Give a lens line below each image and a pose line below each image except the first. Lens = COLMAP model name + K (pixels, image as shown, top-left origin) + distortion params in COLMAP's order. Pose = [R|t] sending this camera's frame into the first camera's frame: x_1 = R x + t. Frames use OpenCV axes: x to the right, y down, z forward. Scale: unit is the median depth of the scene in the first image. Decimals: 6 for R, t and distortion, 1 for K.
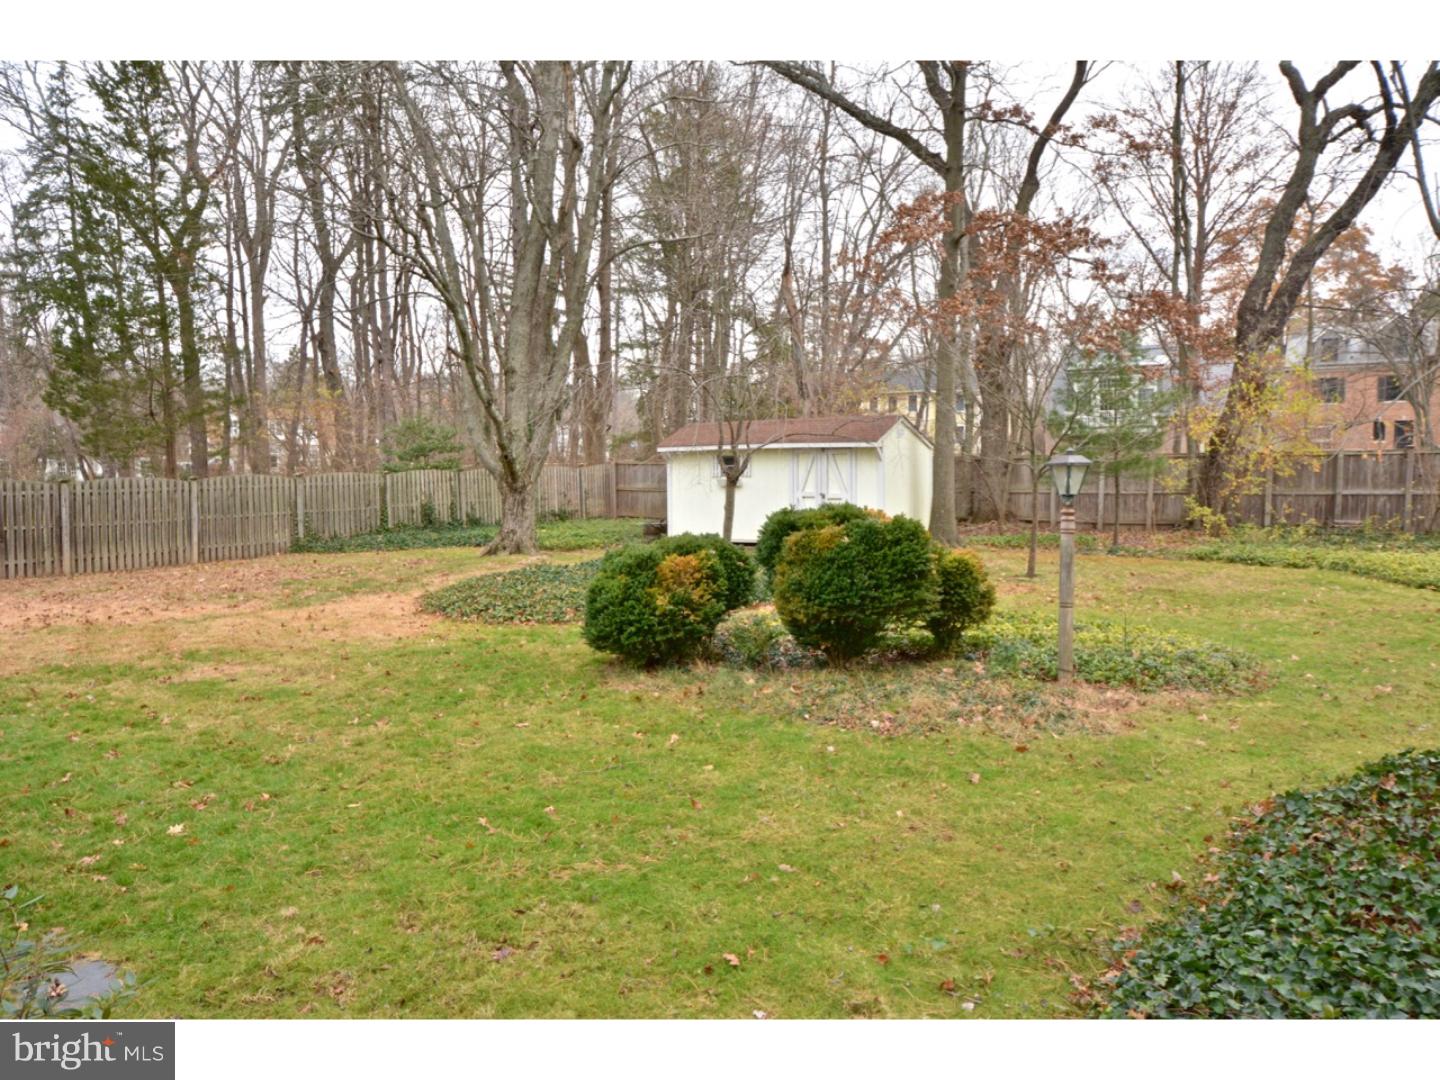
lens RADIAL K [[978.8, 0, 720.0], [0, 978.8, 540.0], [0, 0, 1]] dist [-0.003327, -0.005120]
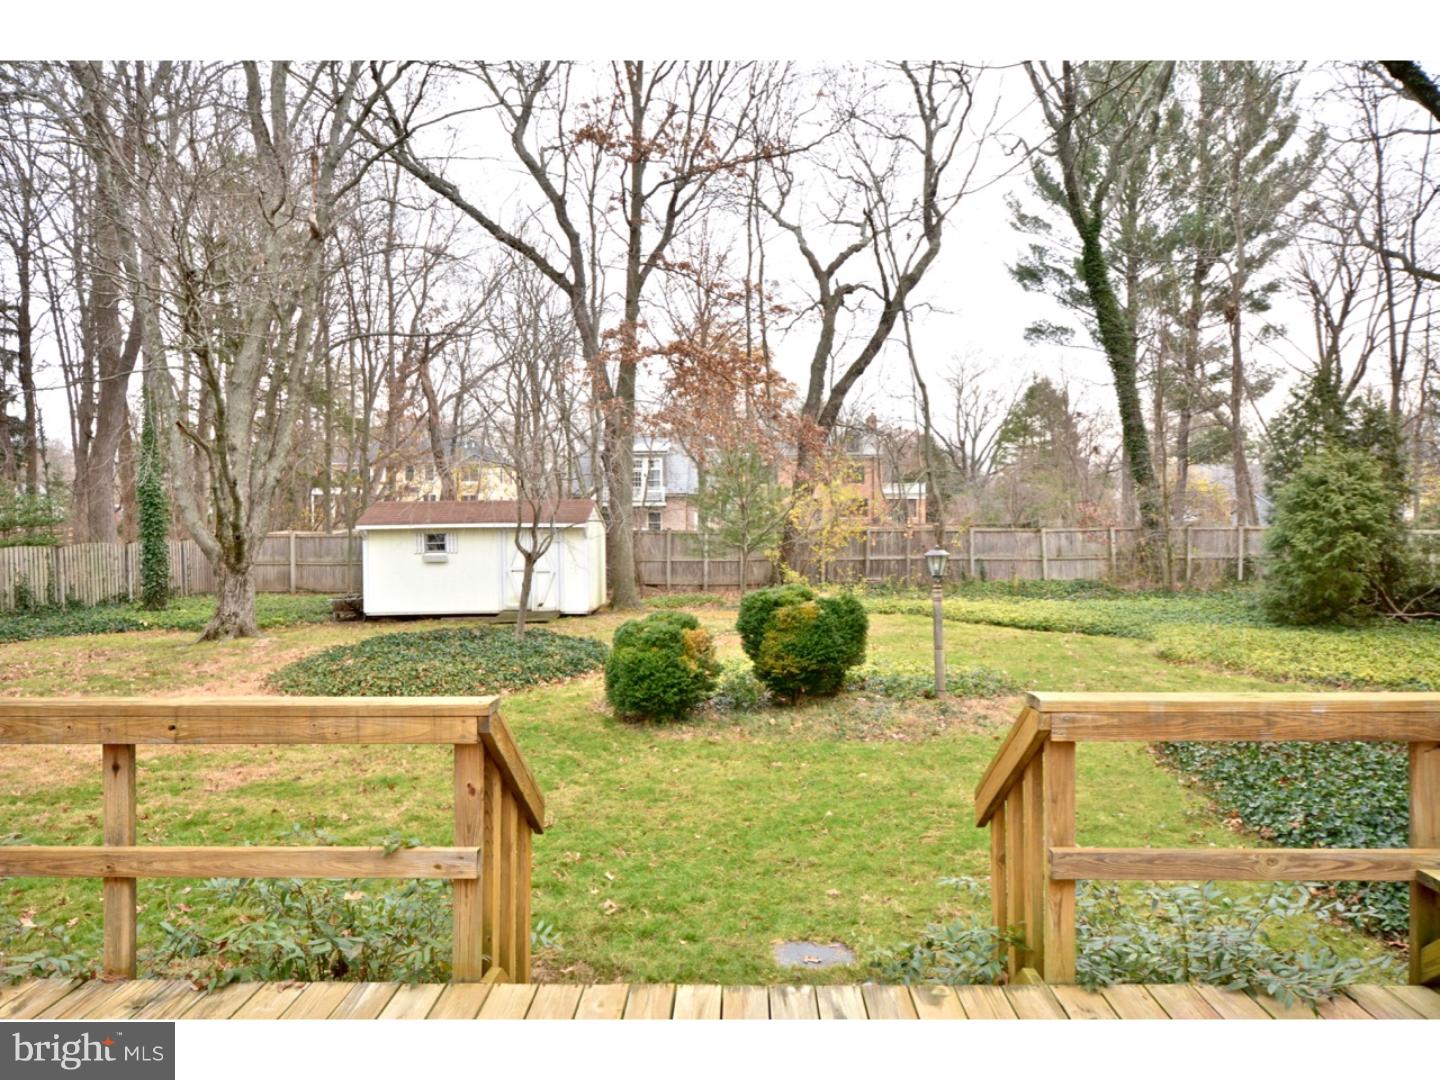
lens RADIAL K [[920.6, 0, 720.0], [0, 920.6, 540.0], [0, 0, 1]] dist [-0.000436, -0.002249]
pose [[0.851224, -0.005826, 0.524770, -0.244340], [0.038314, 0.997960, -0.051068, -0.014850], [-0.523402, 0.063576, 0.849711, -0.021882]]
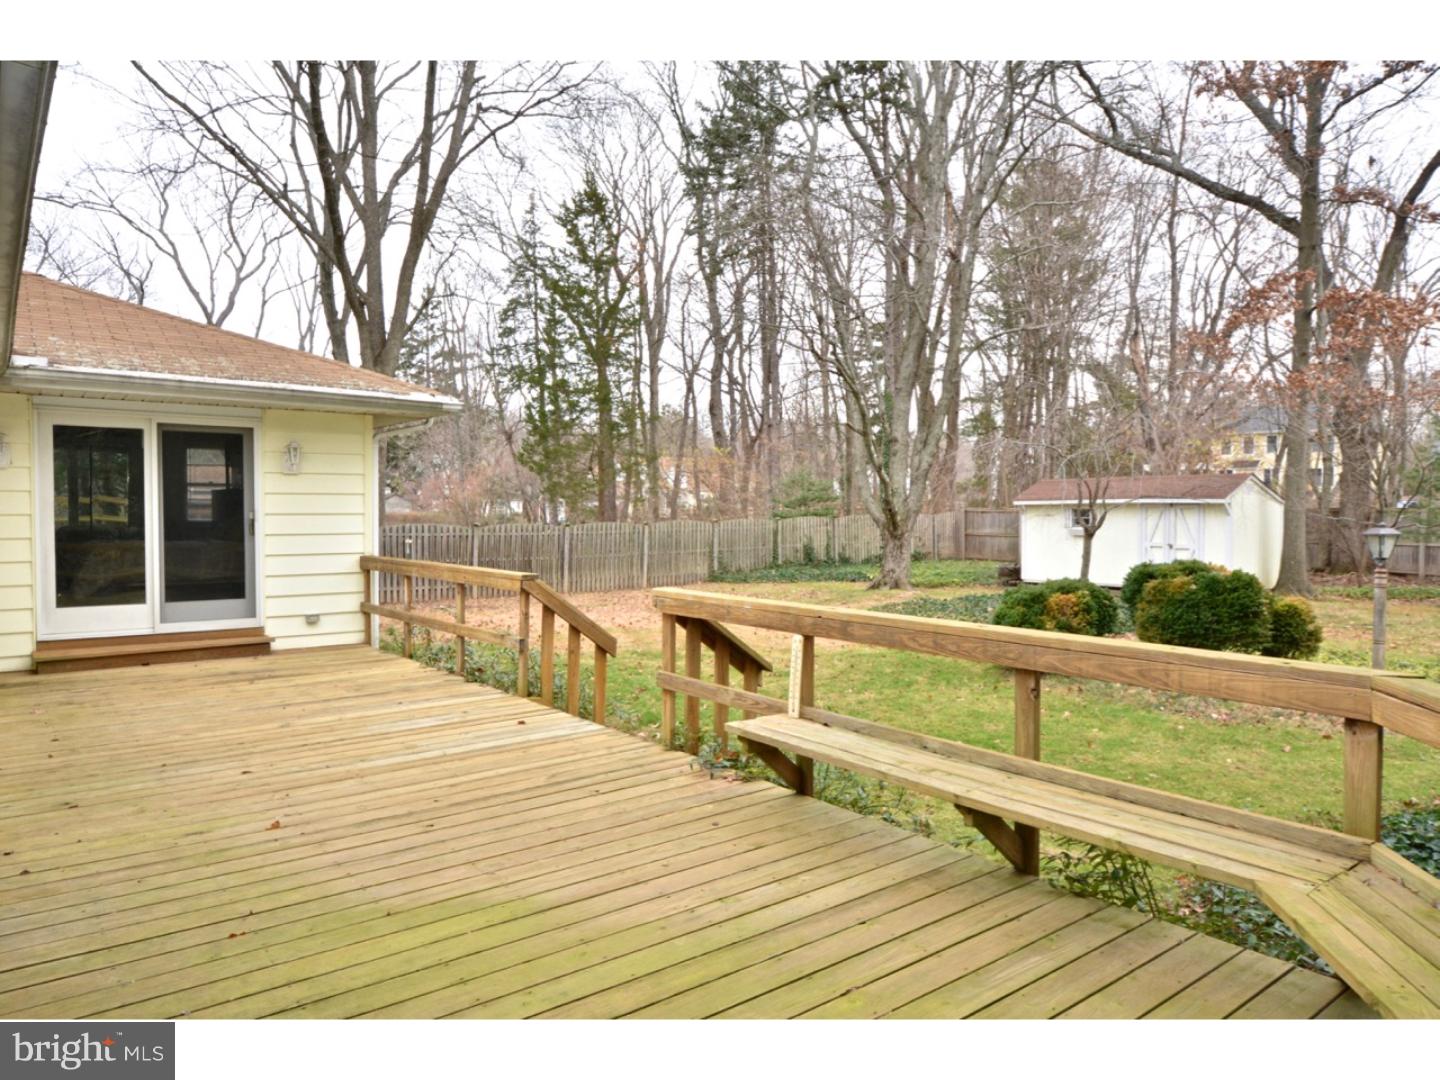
lens RADIAL K [[950.2, 0, 720.0], [0, 950.2, 540.0], [0, 0, 1]] dist [0.002359, -0.019341]
pose [[0.944512, 0.017425, -0.328015, -0.022575], [-0.030051, 0.998988, -0.033461, -0.000457], [0.327100, 0.041462, 0.944080, -0.170783]]
